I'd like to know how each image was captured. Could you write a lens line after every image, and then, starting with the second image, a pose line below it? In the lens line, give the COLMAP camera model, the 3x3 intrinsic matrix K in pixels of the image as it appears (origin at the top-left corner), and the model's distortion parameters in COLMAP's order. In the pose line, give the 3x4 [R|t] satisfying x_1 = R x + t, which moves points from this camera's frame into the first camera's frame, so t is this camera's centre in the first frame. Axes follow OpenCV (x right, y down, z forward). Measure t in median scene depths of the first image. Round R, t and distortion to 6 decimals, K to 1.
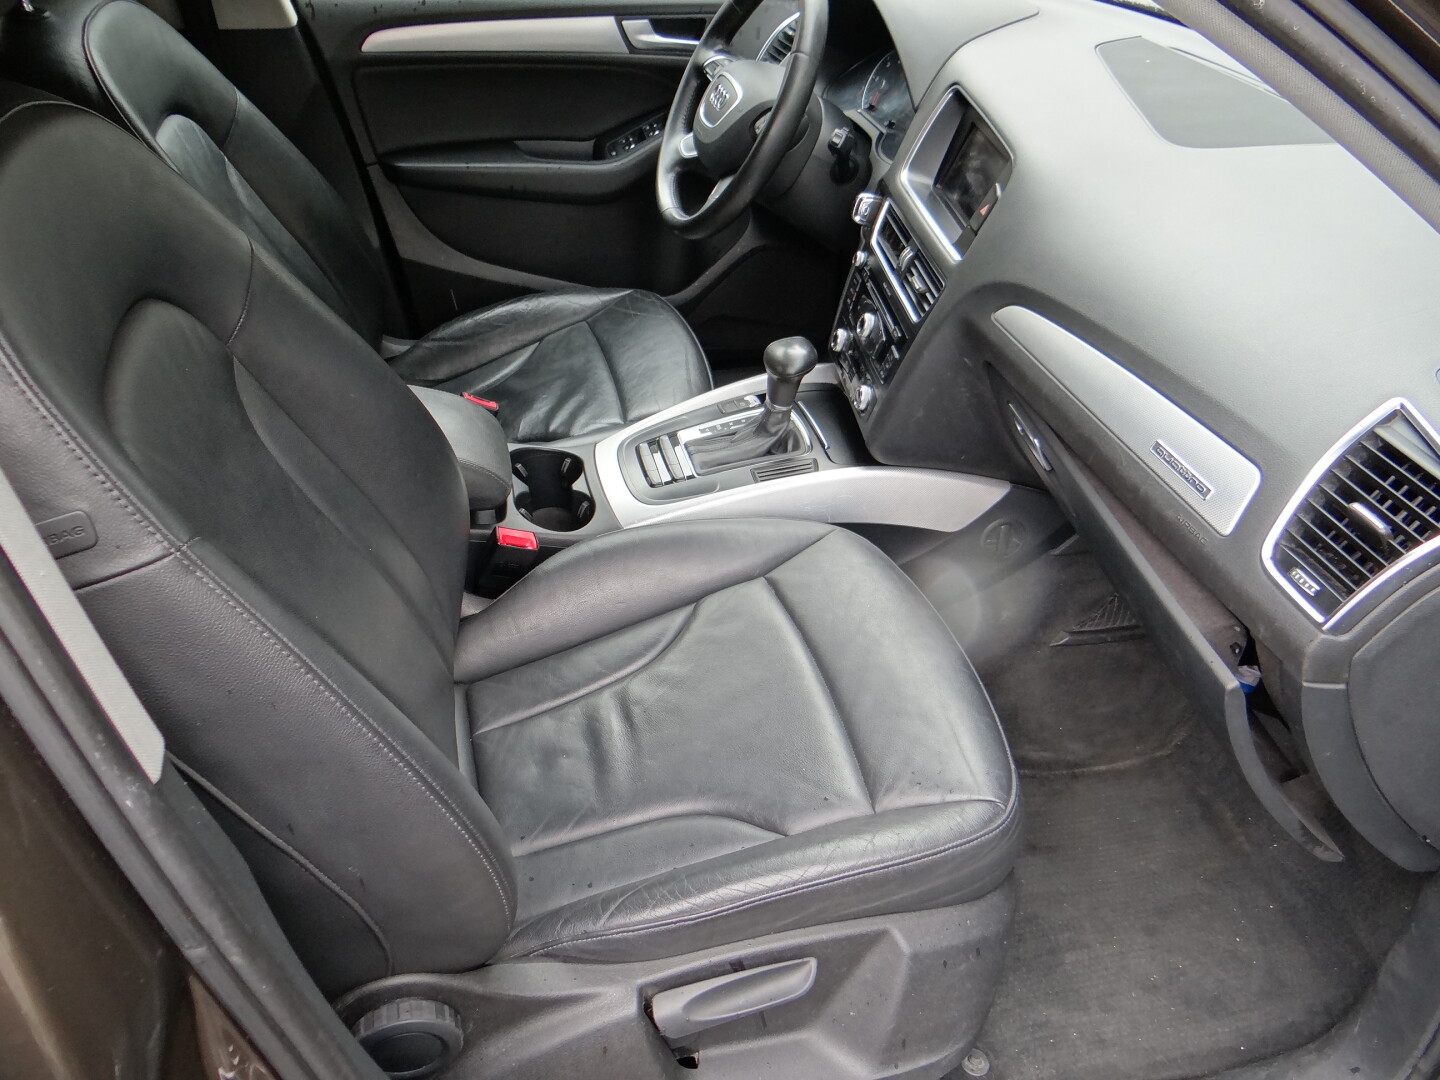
lens RADIAL K [[1145.8, 0, 708.4], [0, 1145.8, 533.8], [0, 0, 1]] dist [0.001576, -0.000862]
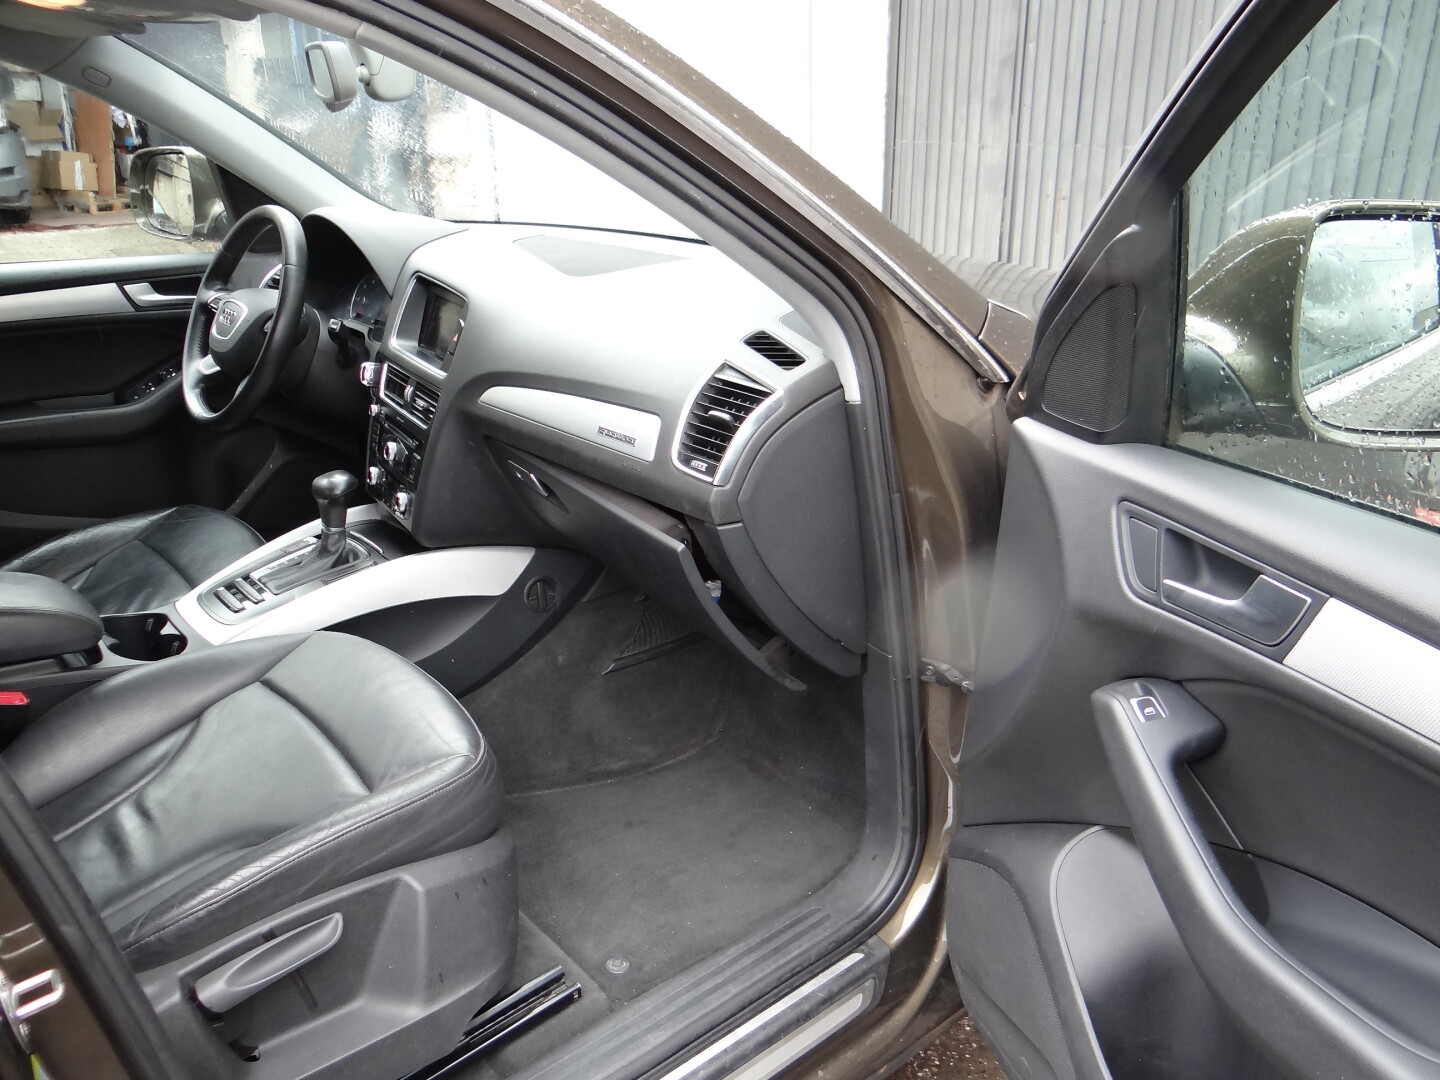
lens RADIAL K [[1145.8, 0, 708.4], [0, 1145.8, 533.8], [0, 0, 1]] dist [0.001576, -0.000862]
pose [[0.902542, -0.197839, 0.382464, -0.044129], [0.288929, 0.936814, -0.197229, 0.239862], [-0.319278, 0.288512, 0.902675, -0.207759]]
